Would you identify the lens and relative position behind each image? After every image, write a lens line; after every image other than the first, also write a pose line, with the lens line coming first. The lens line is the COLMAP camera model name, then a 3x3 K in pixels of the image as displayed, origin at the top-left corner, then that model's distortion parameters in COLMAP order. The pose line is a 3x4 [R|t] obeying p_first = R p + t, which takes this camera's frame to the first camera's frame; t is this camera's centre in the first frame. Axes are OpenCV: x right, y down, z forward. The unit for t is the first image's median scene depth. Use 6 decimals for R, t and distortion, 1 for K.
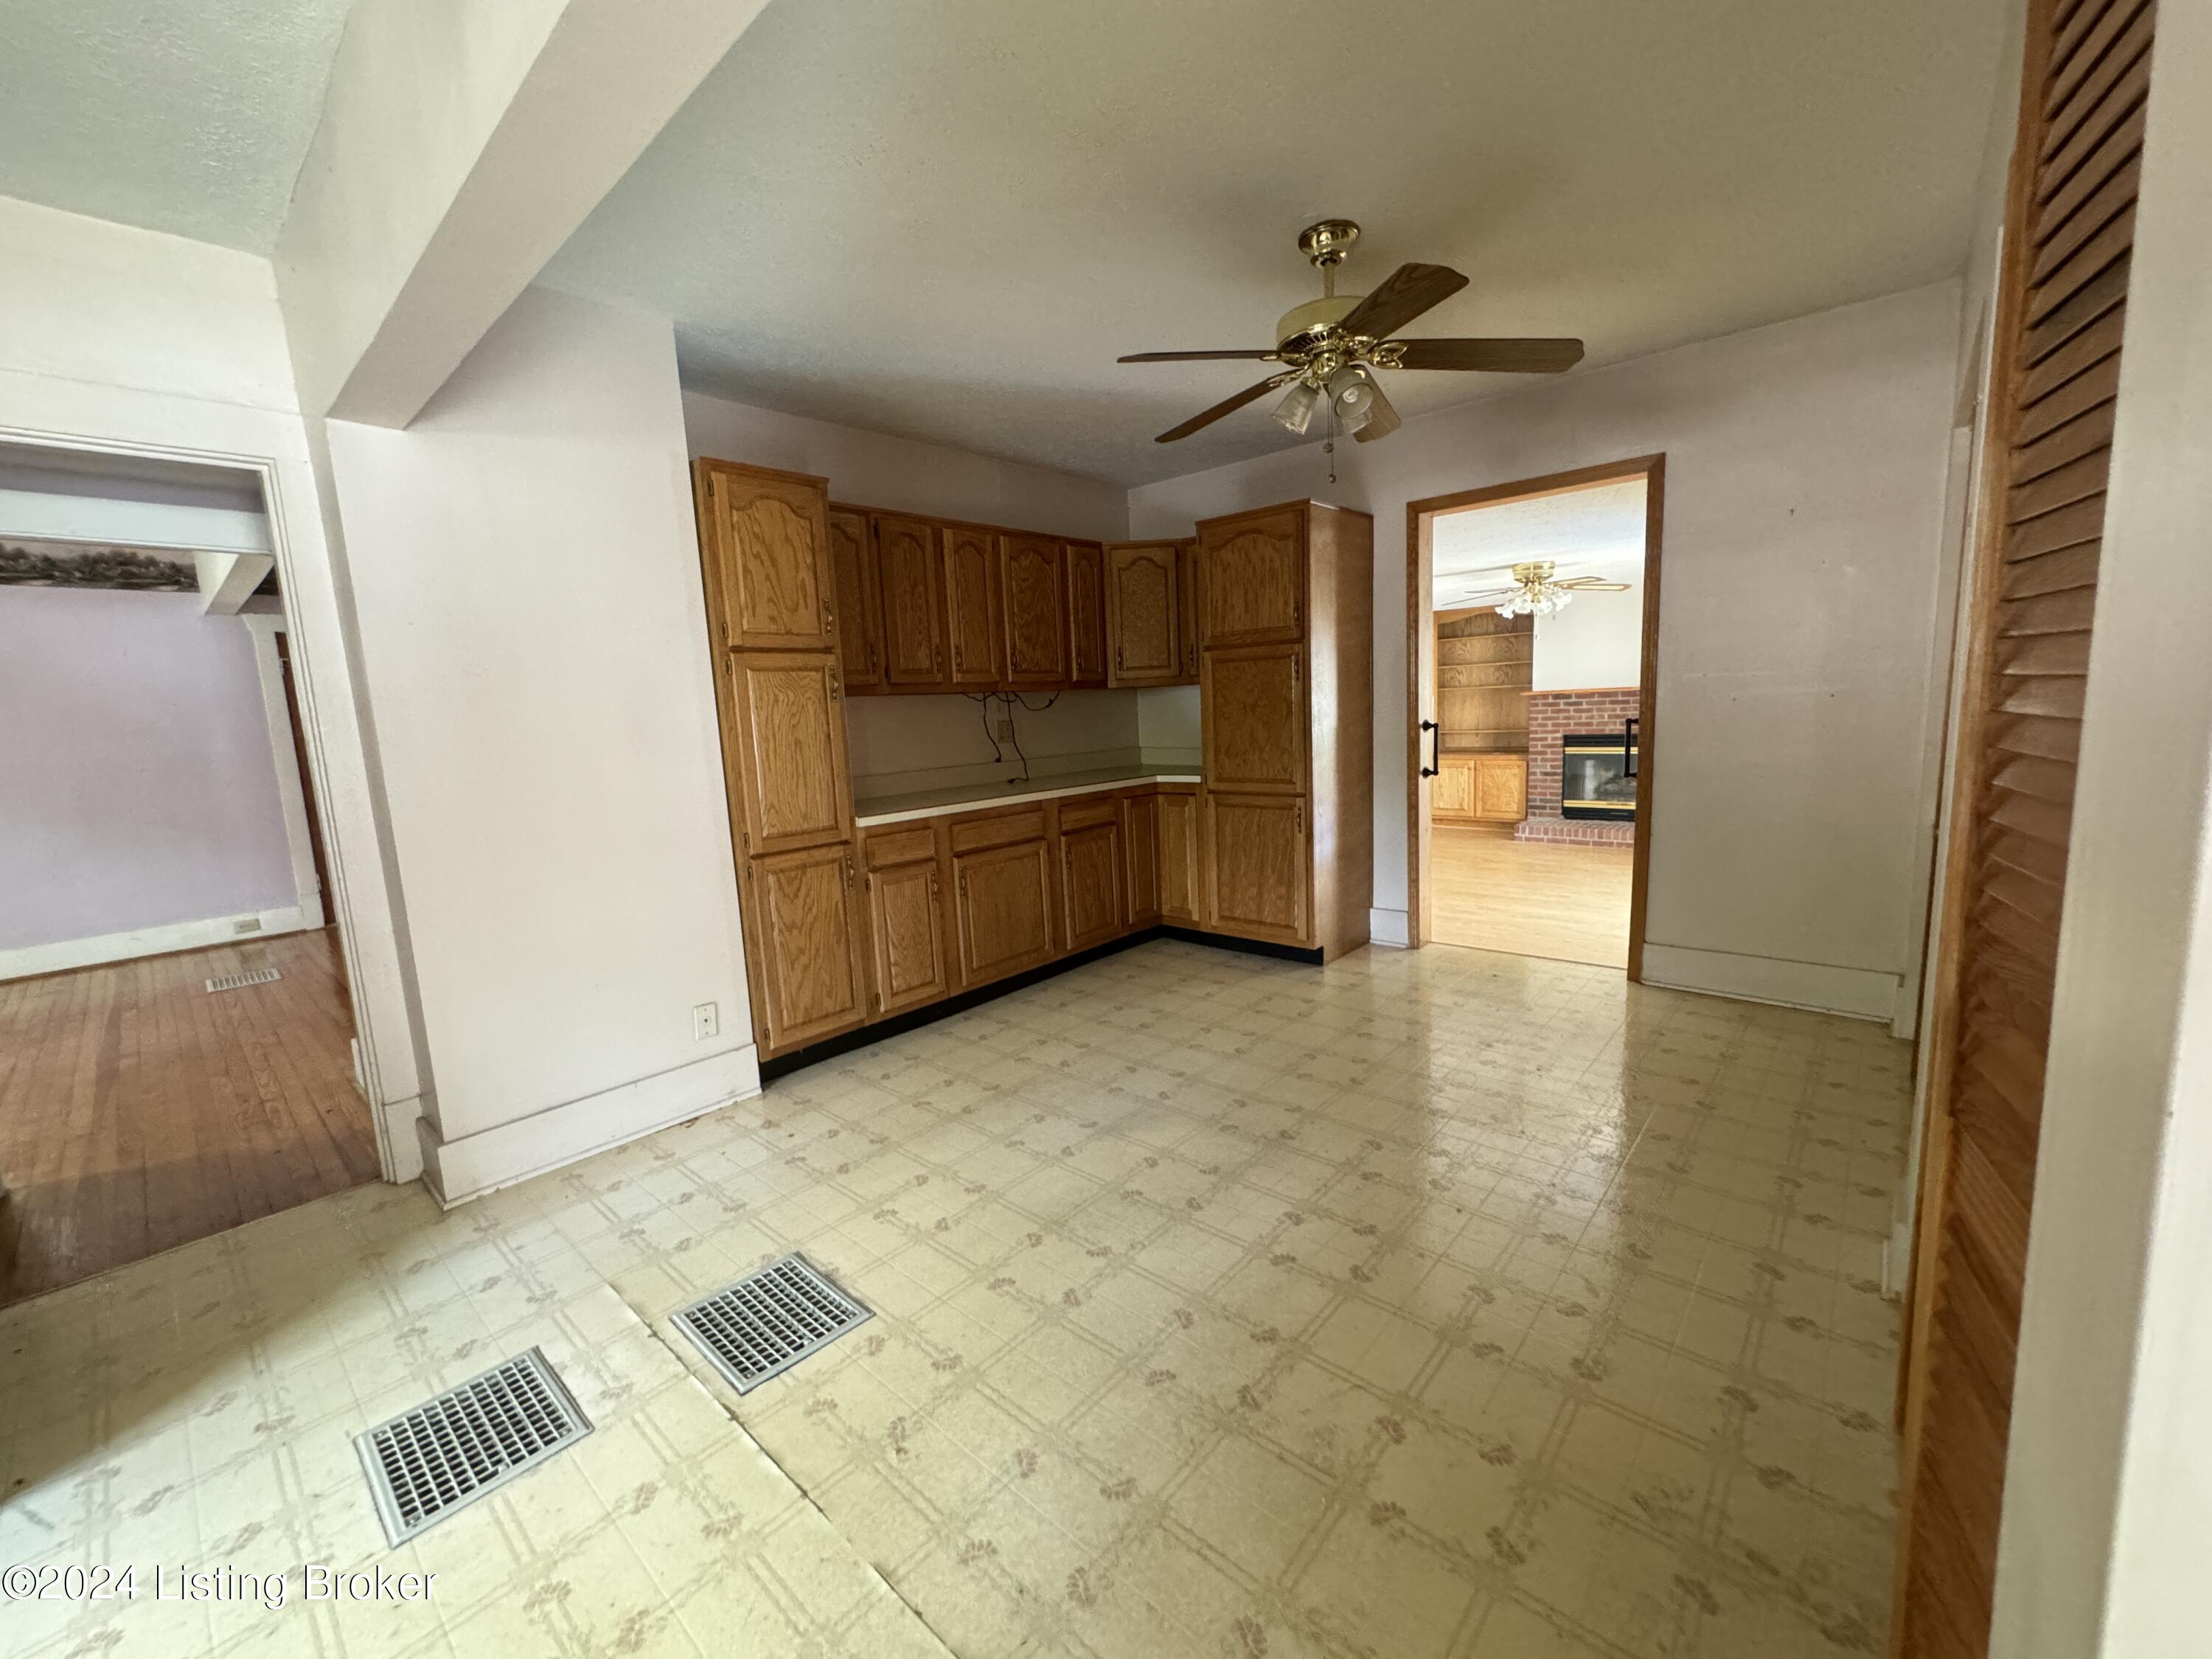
lens RADIAL K [[887.2, 0, 1104.7], [0, 887.2, 828.6], [0, 0, 1]] dist [-0.001751, 0.000469]
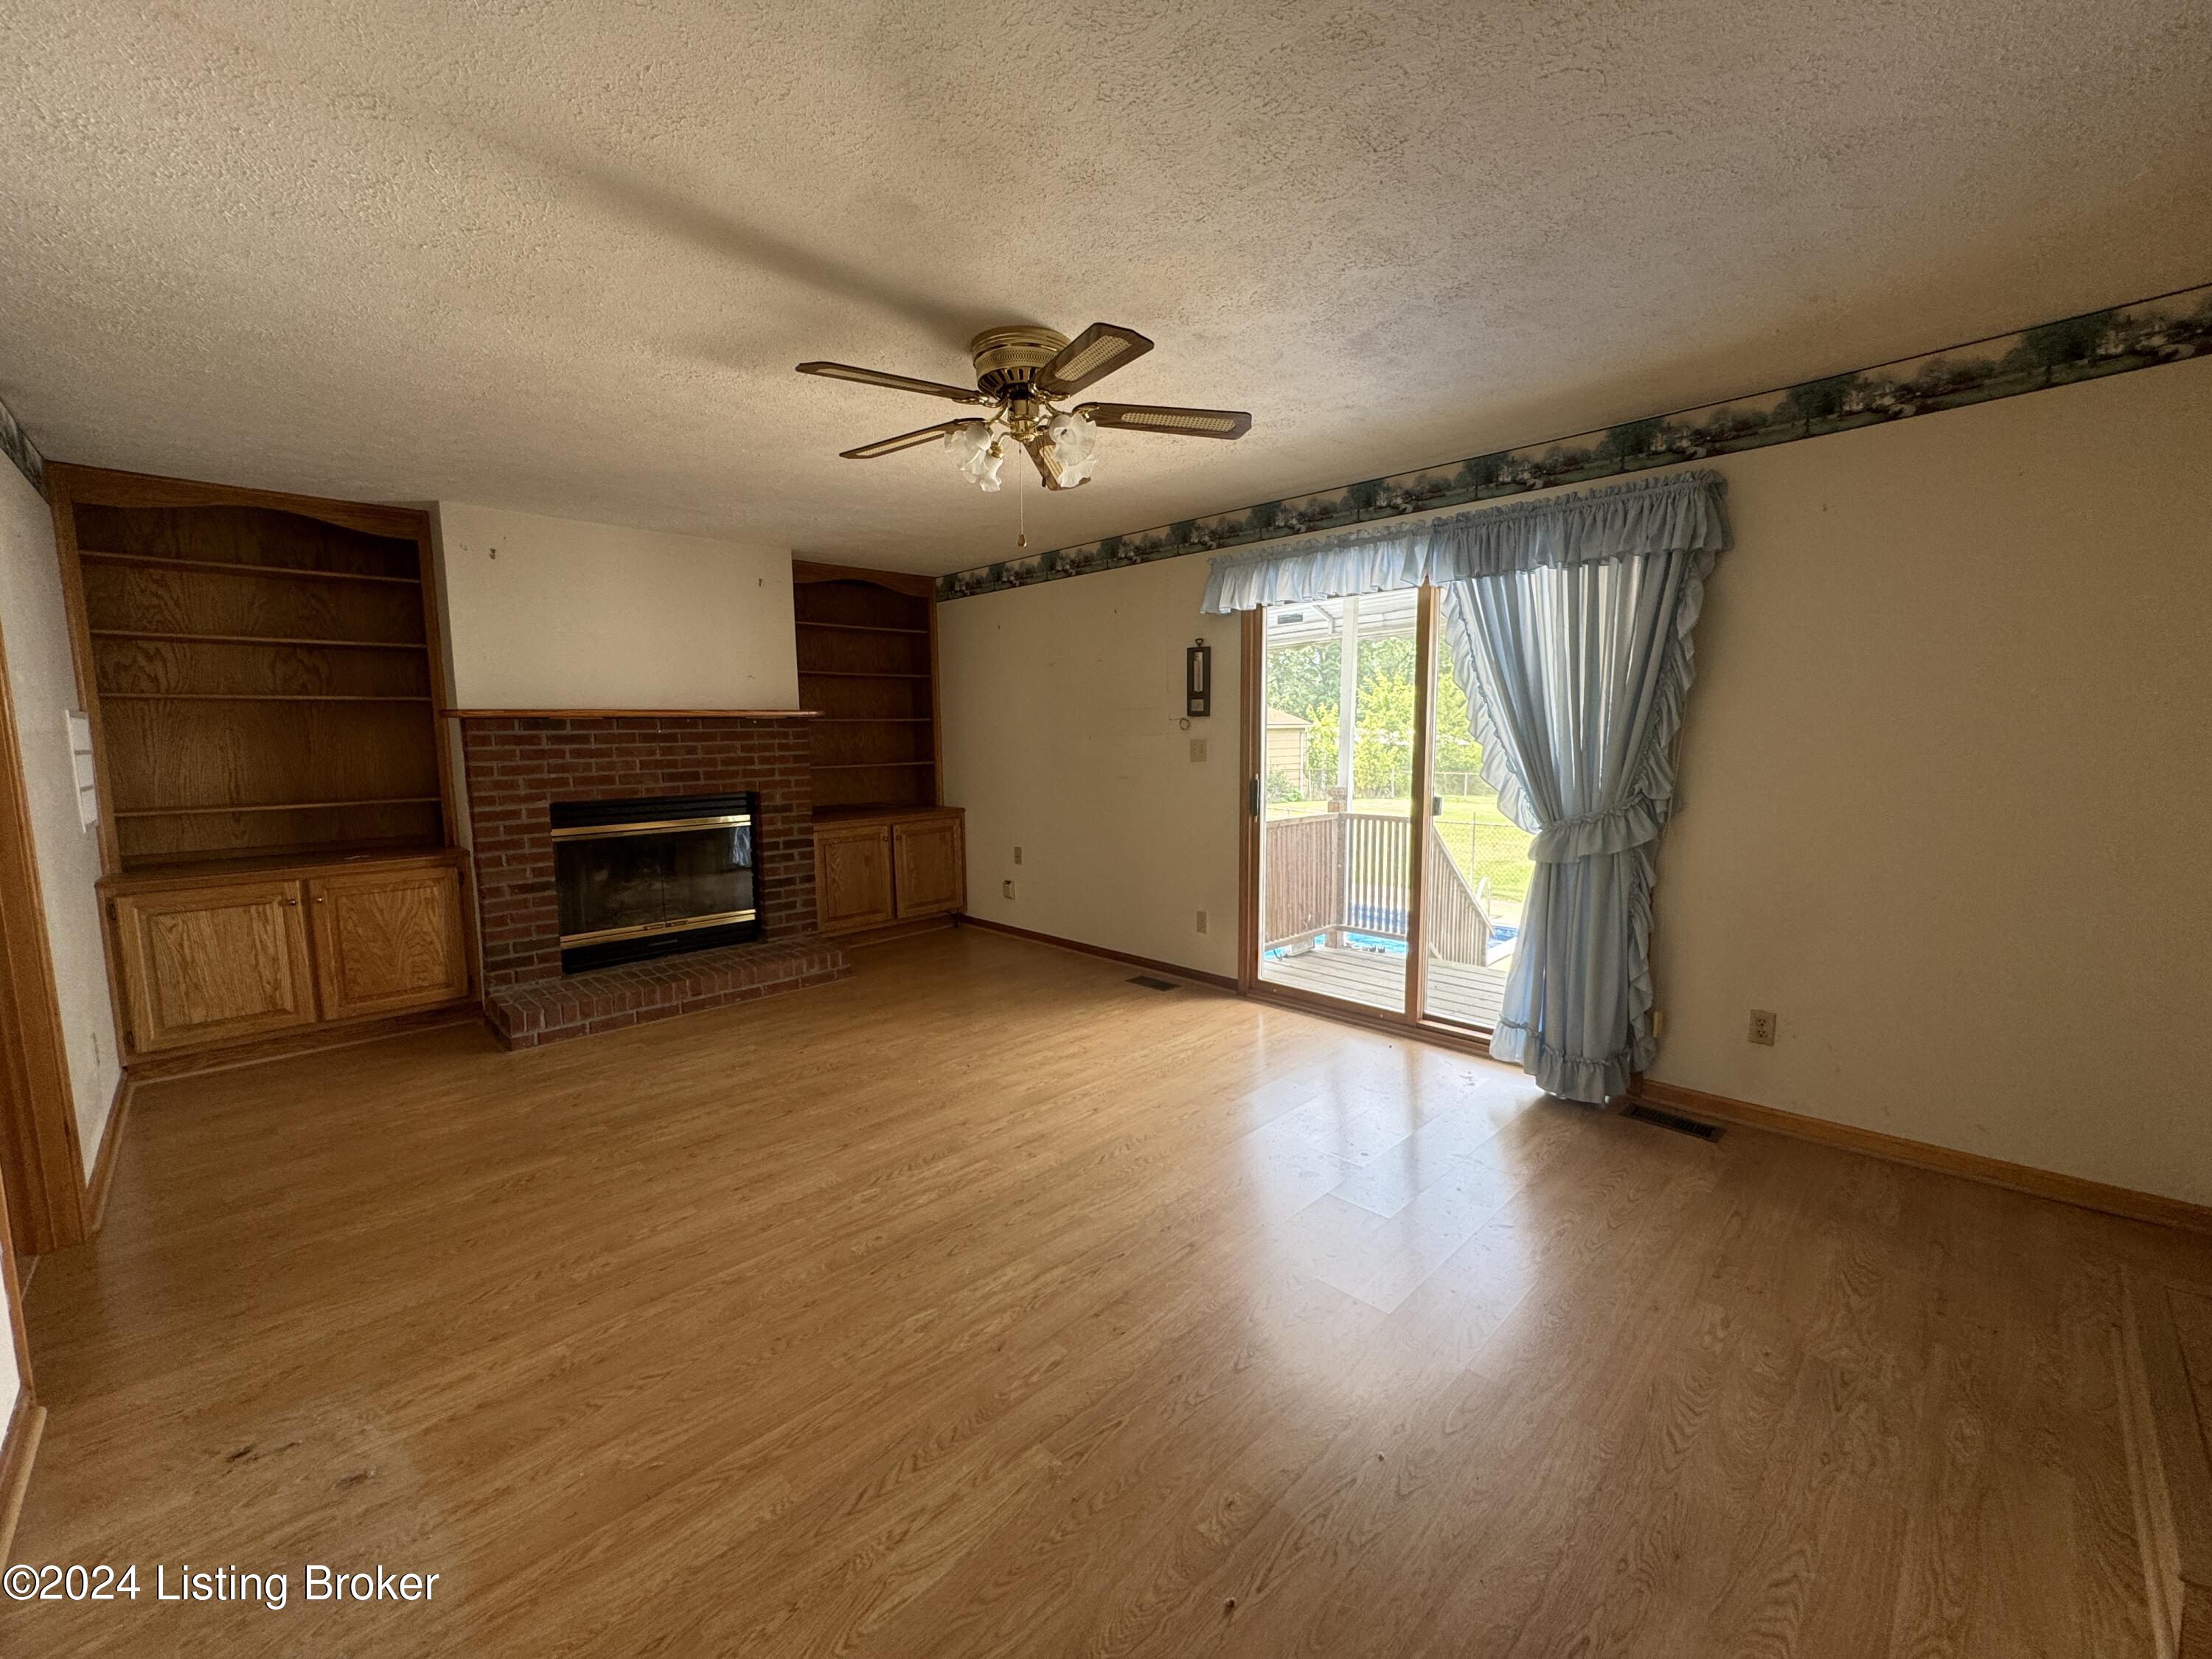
lens RADIAL K [[887.2, 0, 1104.9], [0, 887.2, 828.8], [0, 0, 1]] dist [-0.001751, 0.000469]
pose [[0.053477, -0.062723, 0.996597, 0.186568], [0.148724, 0.987394, 0.054163, -0.247540], [-0.987432, 0.145321, 0.062132, 2.277771]]
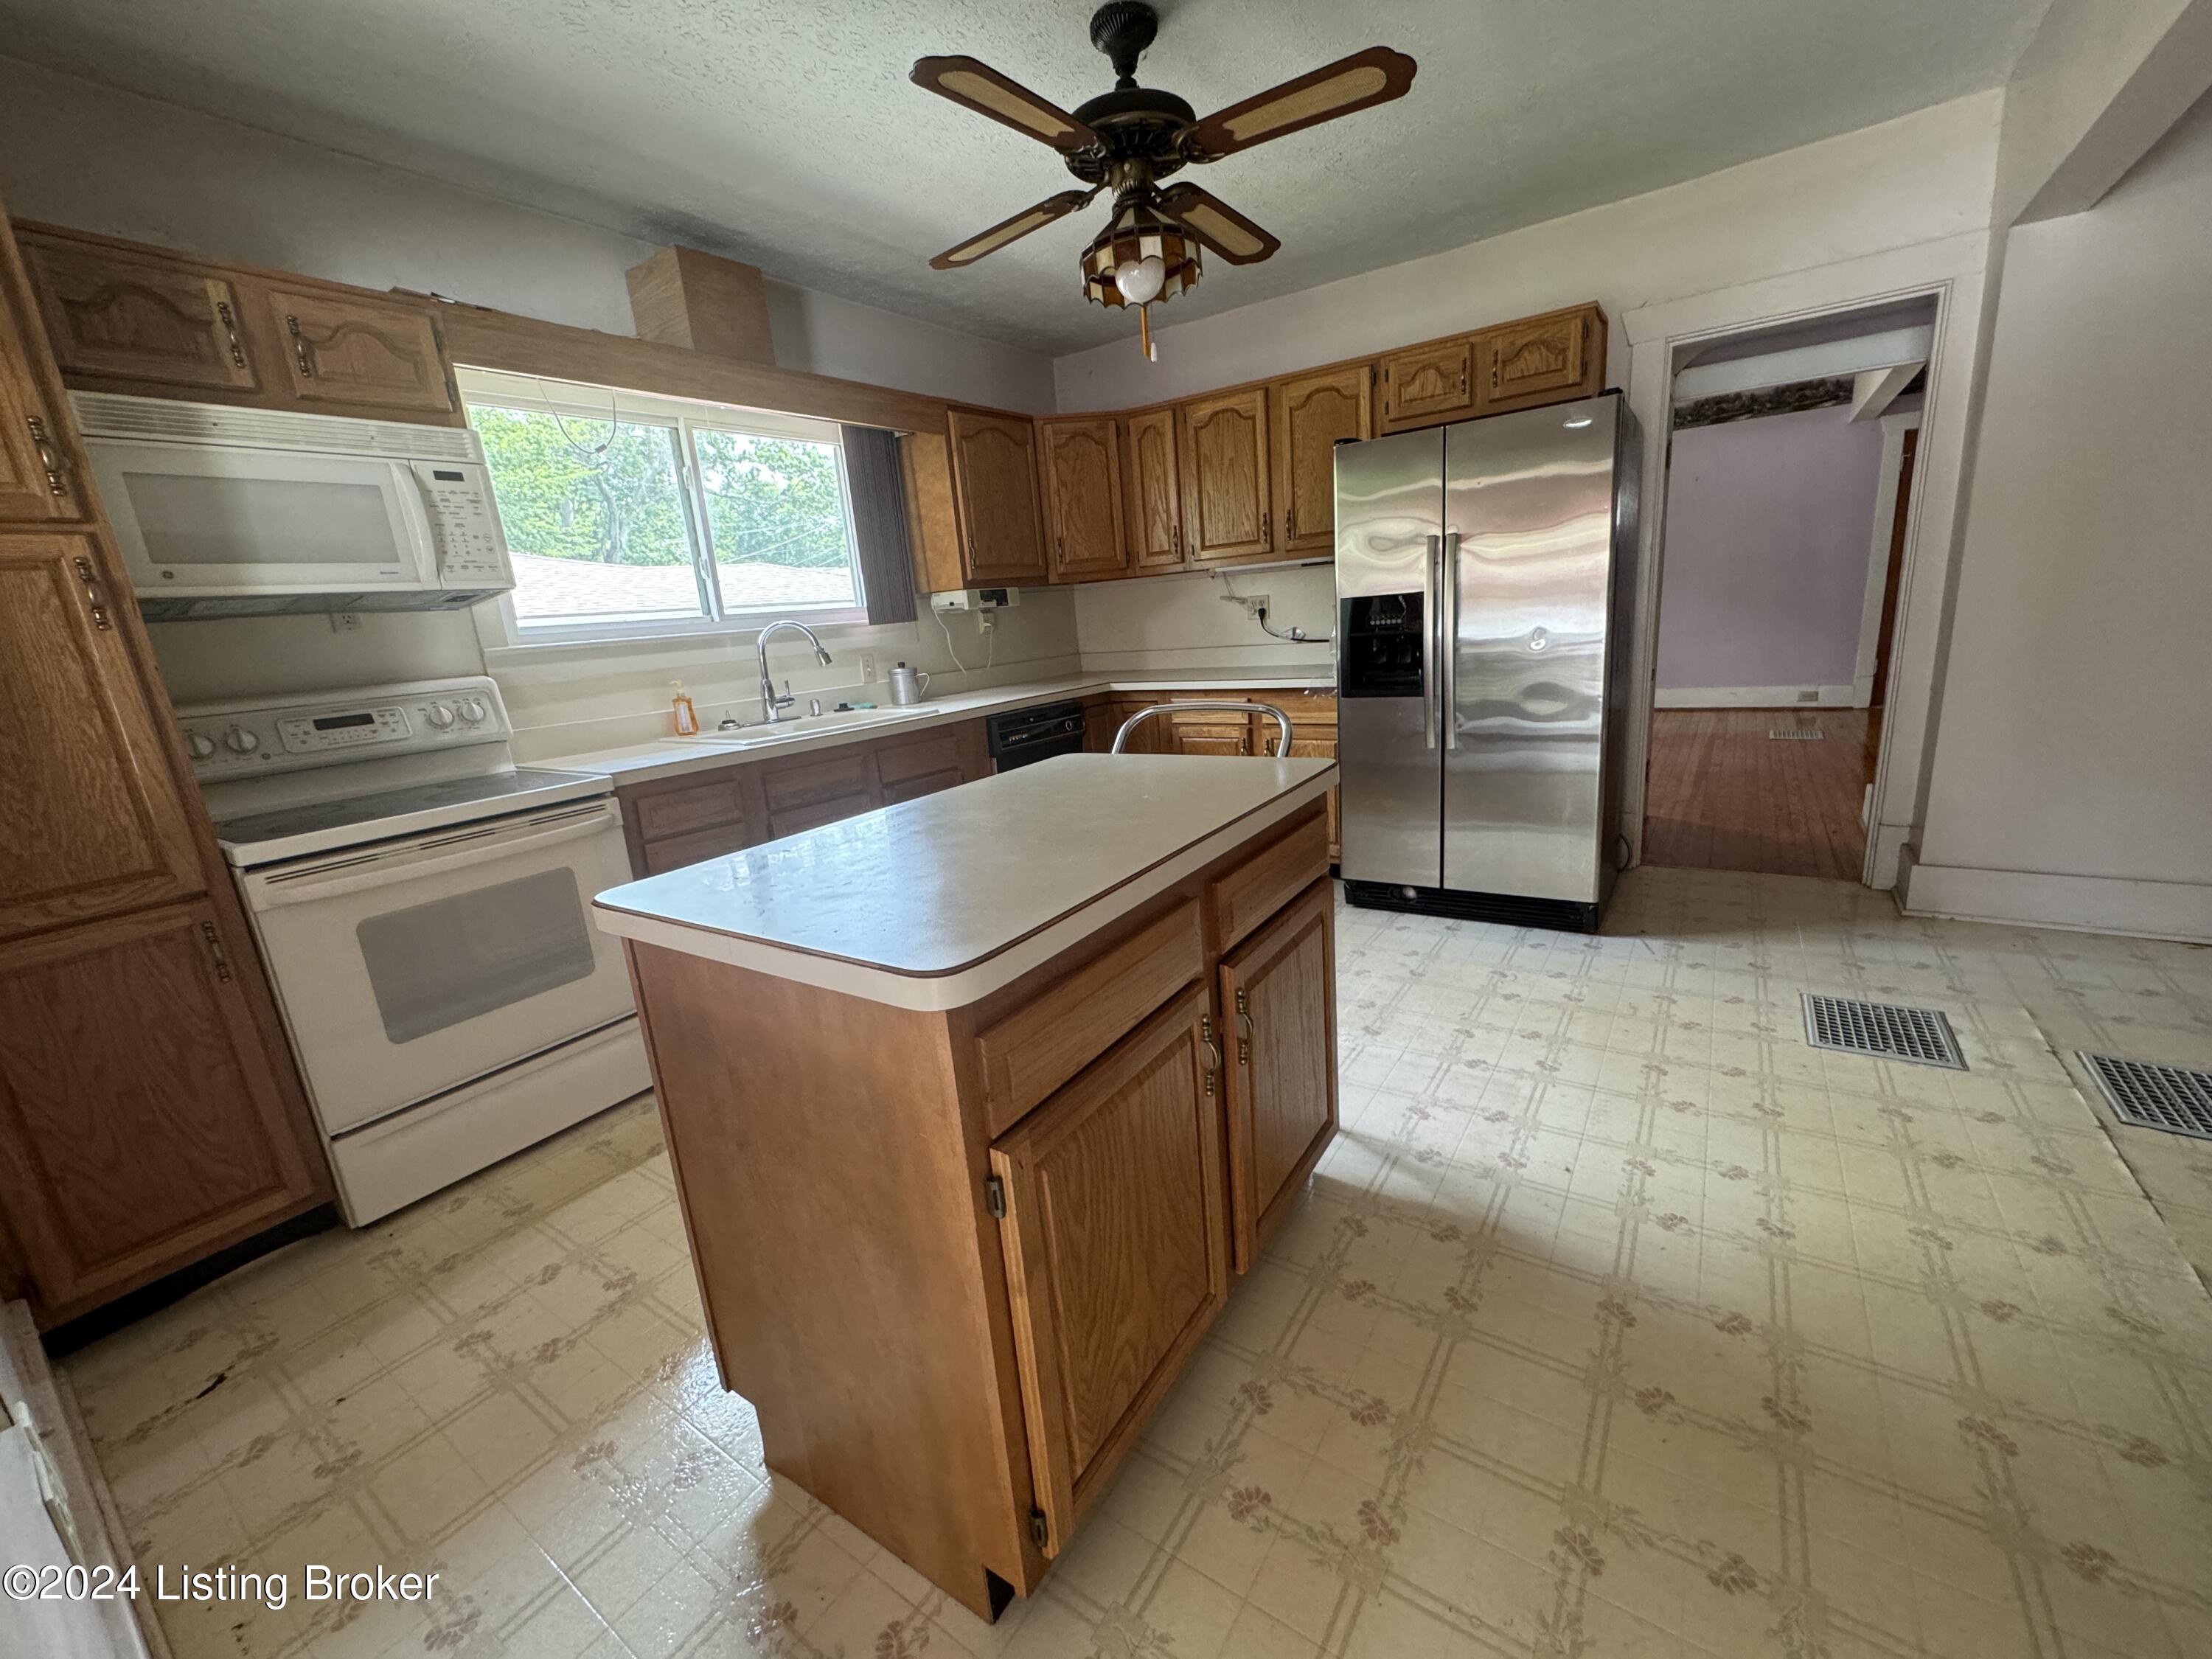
lens RADIAL K [[887.2, 0, 1100.0], [0, 887.2, 824.6], [0, 0, 1]] dist [-0.001751, 0.000469]
pose [[0.128231, 0.271852, -0.953757, 0.242252], [-0.066092, 0.961901, 0.265288, 0.048740], [0.989540, 0.029018, 0.141313, -0.271262]]
